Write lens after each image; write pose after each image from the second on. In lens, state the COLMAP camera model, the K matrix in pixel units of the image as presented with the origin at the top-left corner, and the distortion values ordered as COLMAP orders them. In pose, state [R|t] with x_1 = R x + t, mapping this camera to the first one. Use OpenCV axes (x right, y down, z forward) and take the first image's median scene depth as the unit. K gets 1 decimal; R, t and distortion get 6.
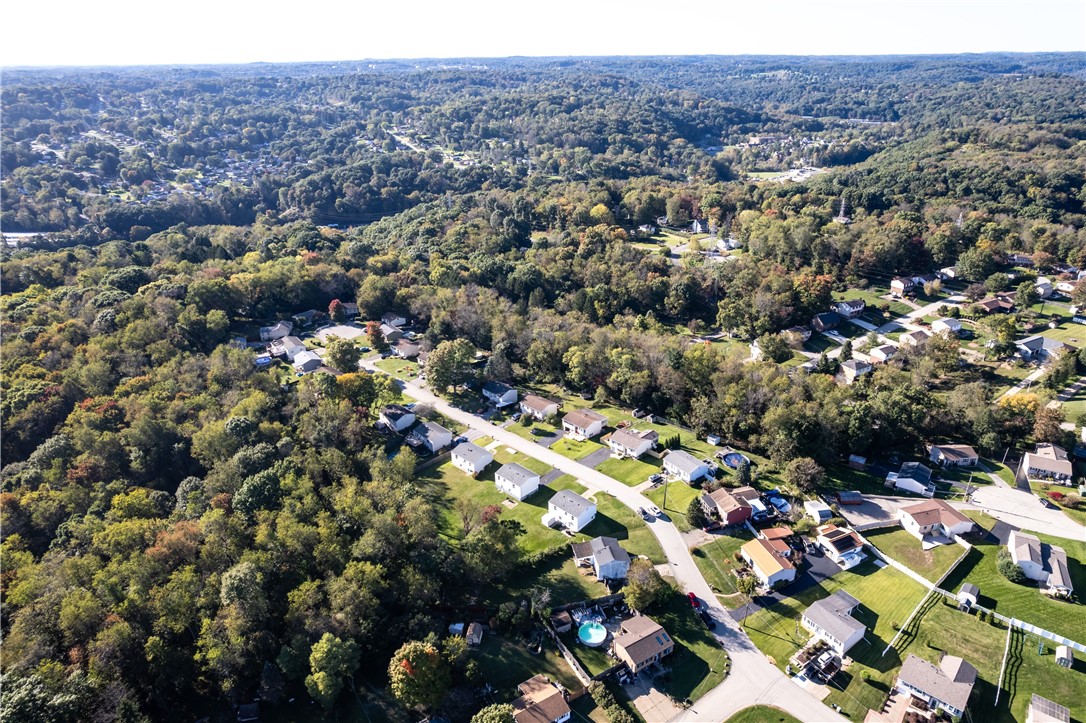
lens RADIAL K [[699.4, 0, 543.9], [0, 699.4, 341.3], [0, 0, 1]] dist [-0.017828, 0.003535]
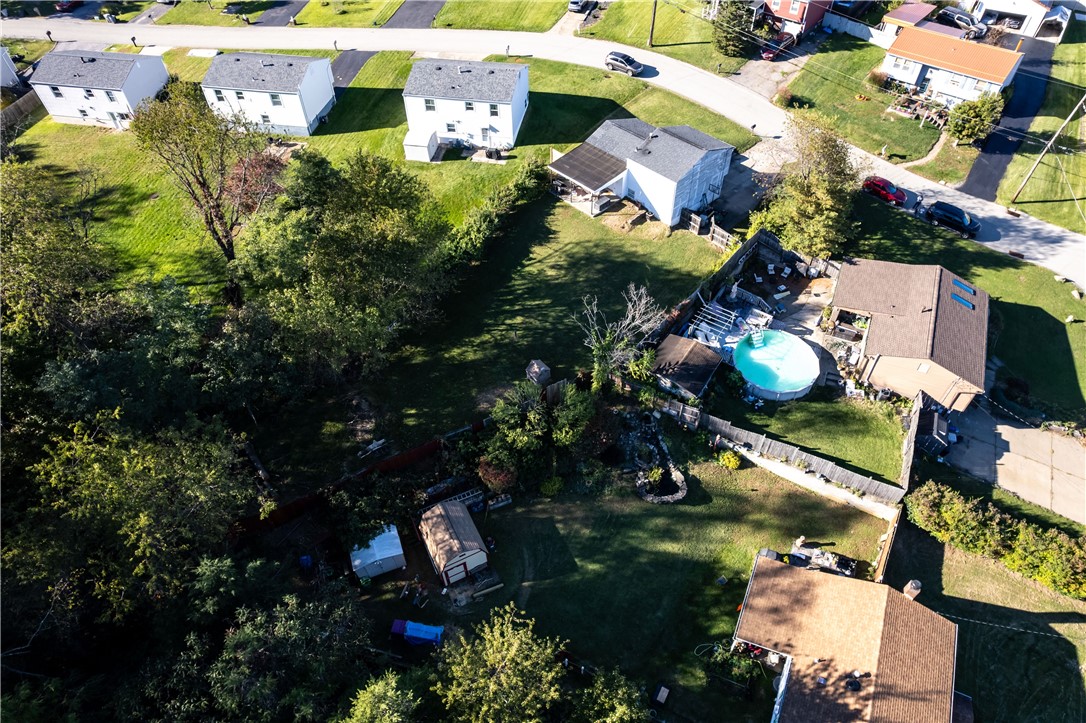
lens RADIAL K [[699.4, 0, 543.9], [0, 699.4, 341.3], [0, 0, 1]] dist [-0.017828, 0.003535]
pose [[0.837815, -0.388028, 0.384058, -0.129931], [0.203086, 0.874484, 0.440493, 0.218372], [-0.506776, -0.291055, 0.811459, 0.708867]]
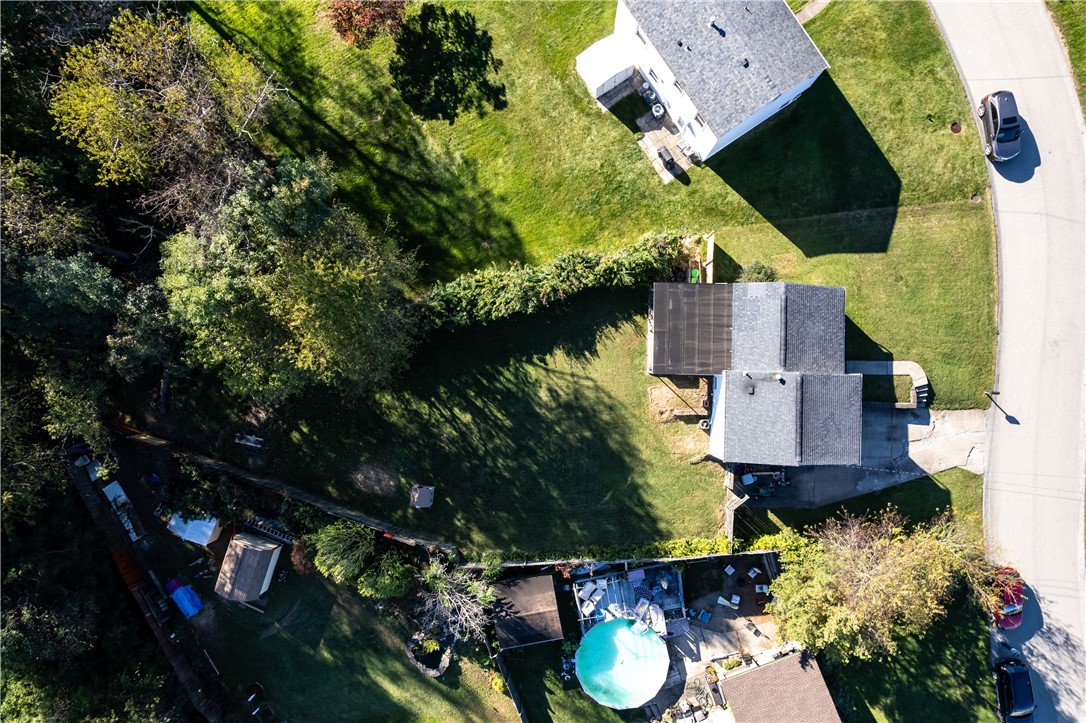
lens RADIAL K [[699.4, 0, 543.9], [0, 699.4, 341.3], [0, 0, 1]] dist [-0.017828, 0.003535]
pose [[0.977244, 0.211991, 0.007411, 0.005035], [-0.093515, 0.399205, 0.912080, 0.083157], [0.190394, -0.892018, 0.409945, 0.891404]]
